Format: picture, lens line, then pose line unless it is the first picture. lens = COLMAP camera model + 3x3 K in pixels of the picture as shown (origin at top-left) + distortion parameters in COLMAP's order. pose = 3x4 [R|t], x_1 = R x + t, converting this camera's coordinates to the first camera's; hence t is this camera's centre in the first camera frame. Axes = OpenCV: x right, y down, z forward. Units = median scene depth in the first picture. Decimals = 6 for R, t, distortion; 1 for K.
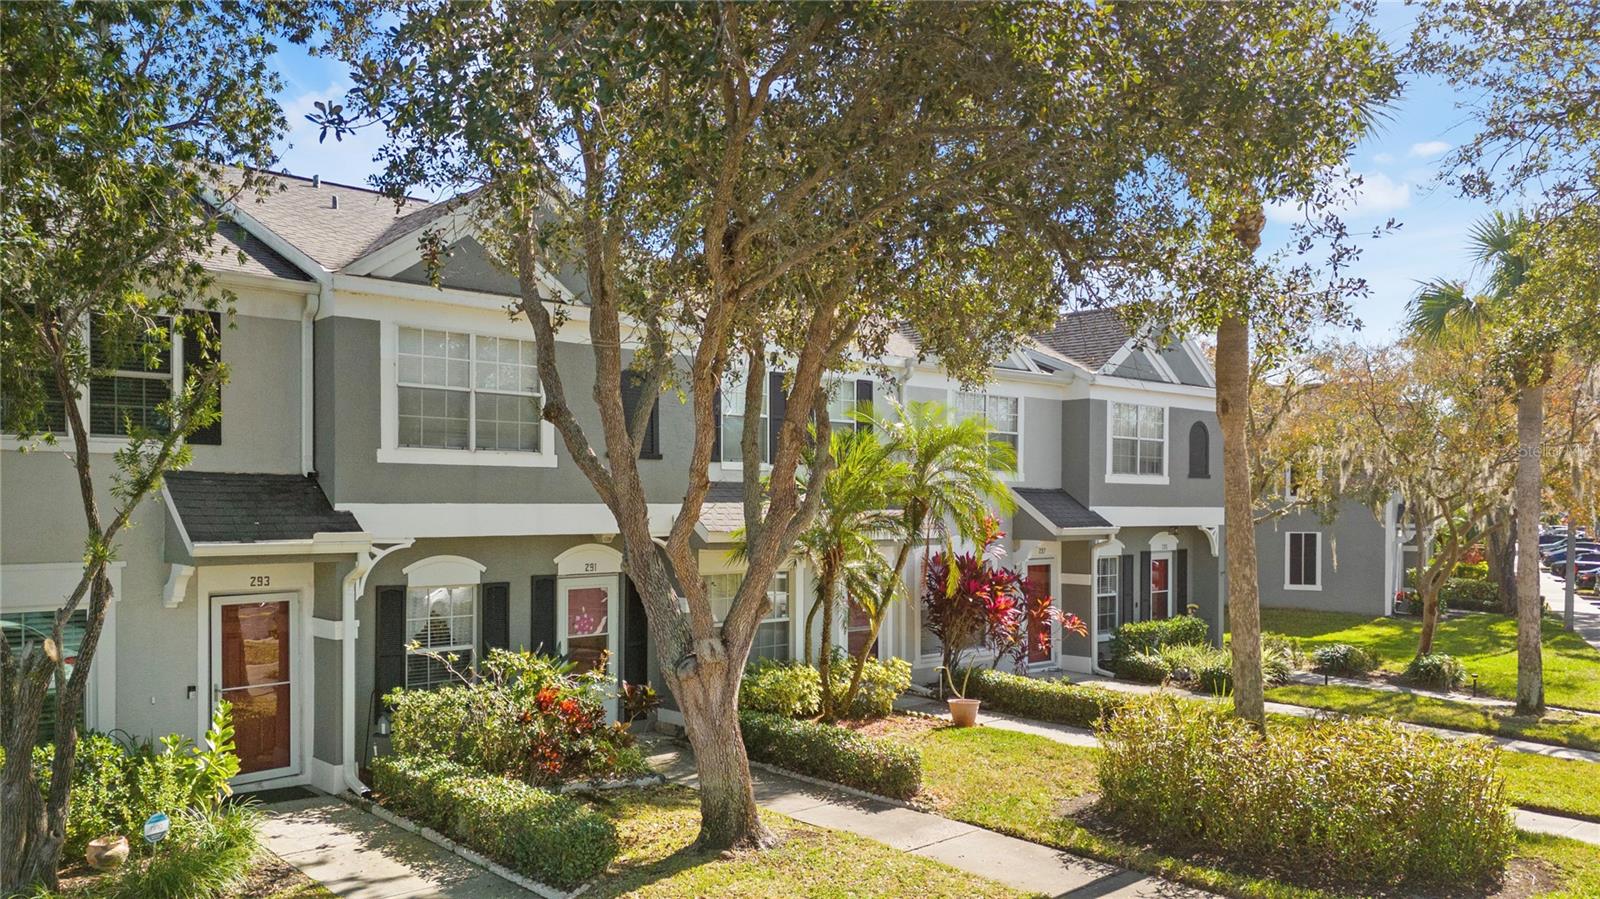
lens RADIAL K [[1199.2, 0, 799.5], [0, 1199.2, 515.0], [0, 0, 1]] dist [0.050967, -0.001155]
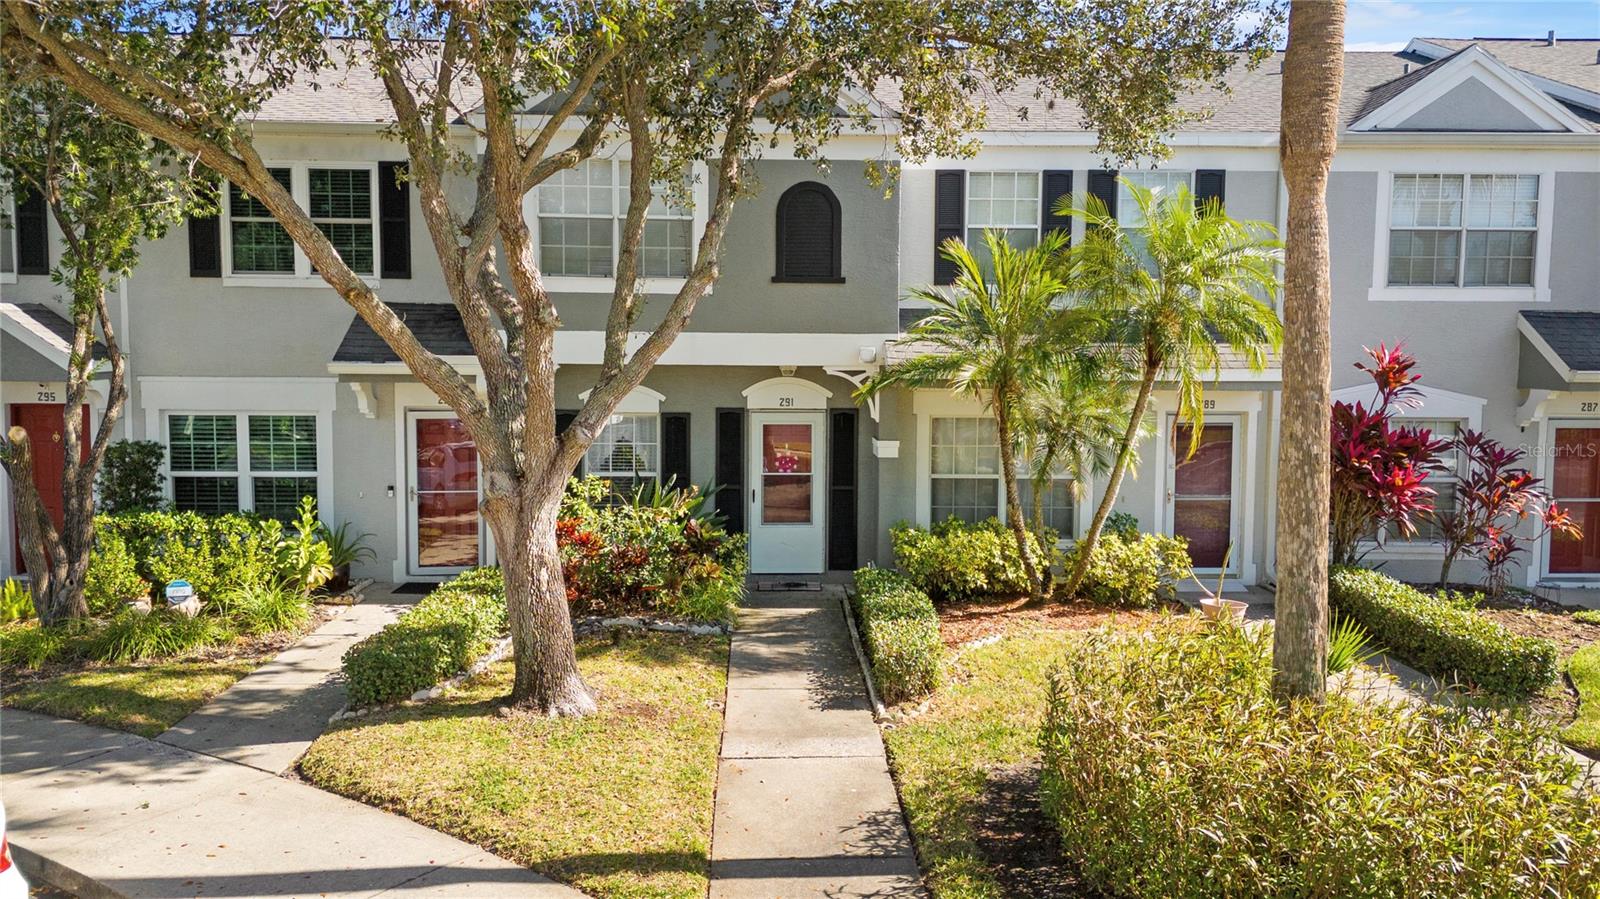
lens RADIAL K [[1170.0, 0, 800.0], [0, 1170.0, 449.5], [0, 0, 1]] dist [0.102645, -0.105828]
pose [[0.752033, 0.057911, -0.656576, 0.540638], [-0.010908, 0.997090, 0.075450, 0.014337], [0.659035, -0.049579, 0.750477, 0.396025]]
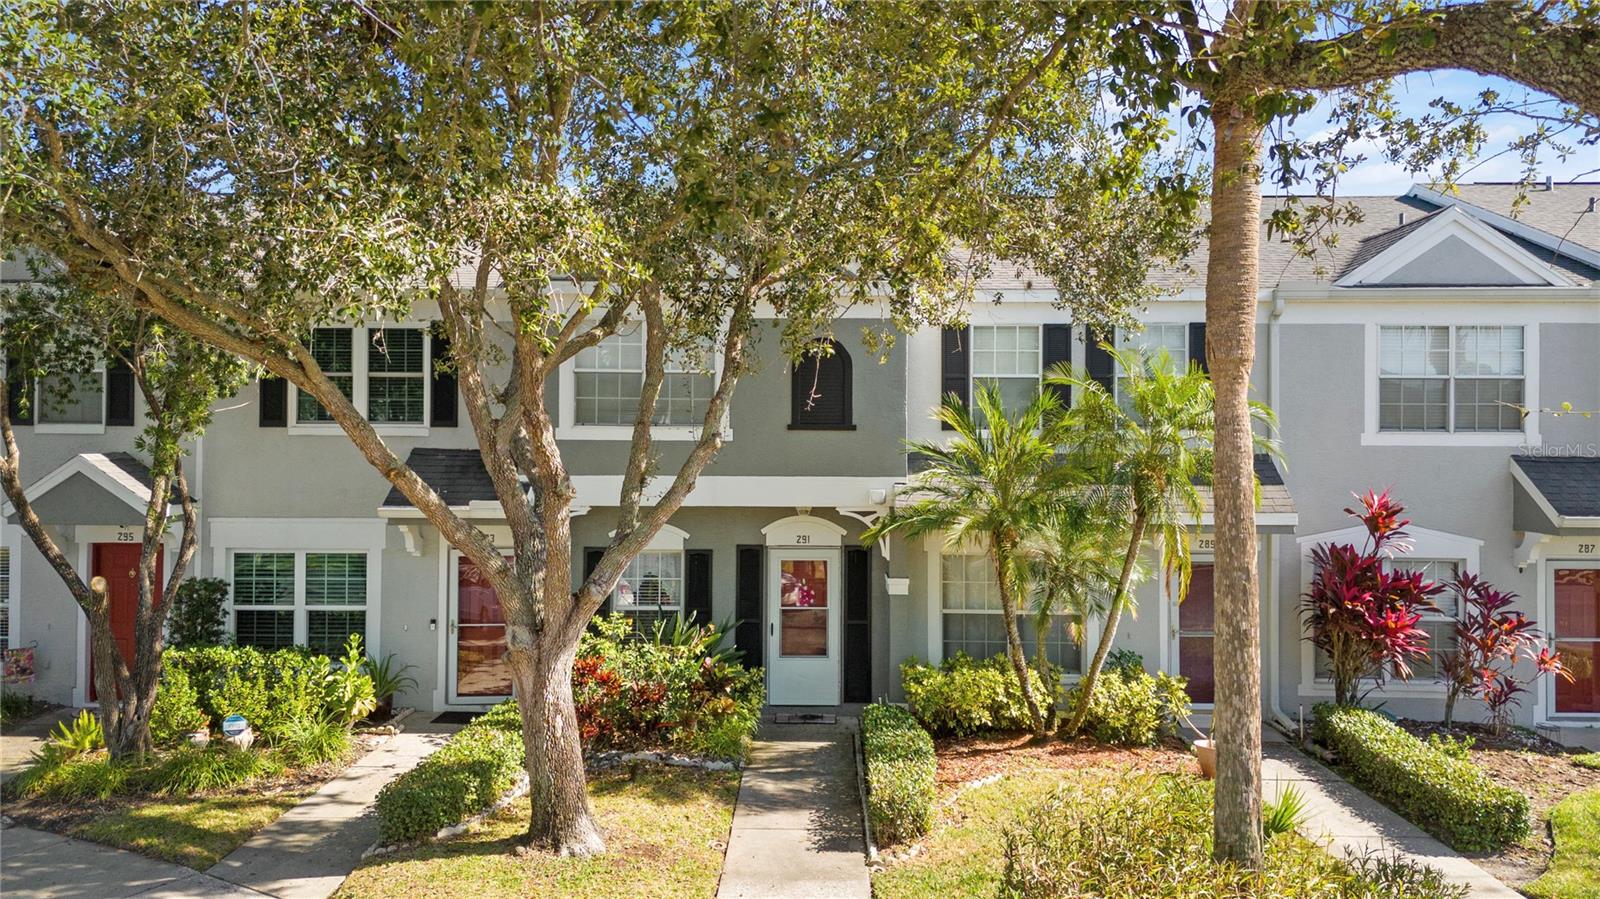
lens RADIAL K [[1174.7, 0, 800.0], [0, 1174.7, 449.5], [0, 0, 1]] dist [0.086680, -0.083171]
pose [[0.719729, 0.001232, -0.694254, 0.614789], [-0.009117, 0.999929, -0.007678, -0.028767], [0.694196, 0.011855, 0.719689, 0.372669]]
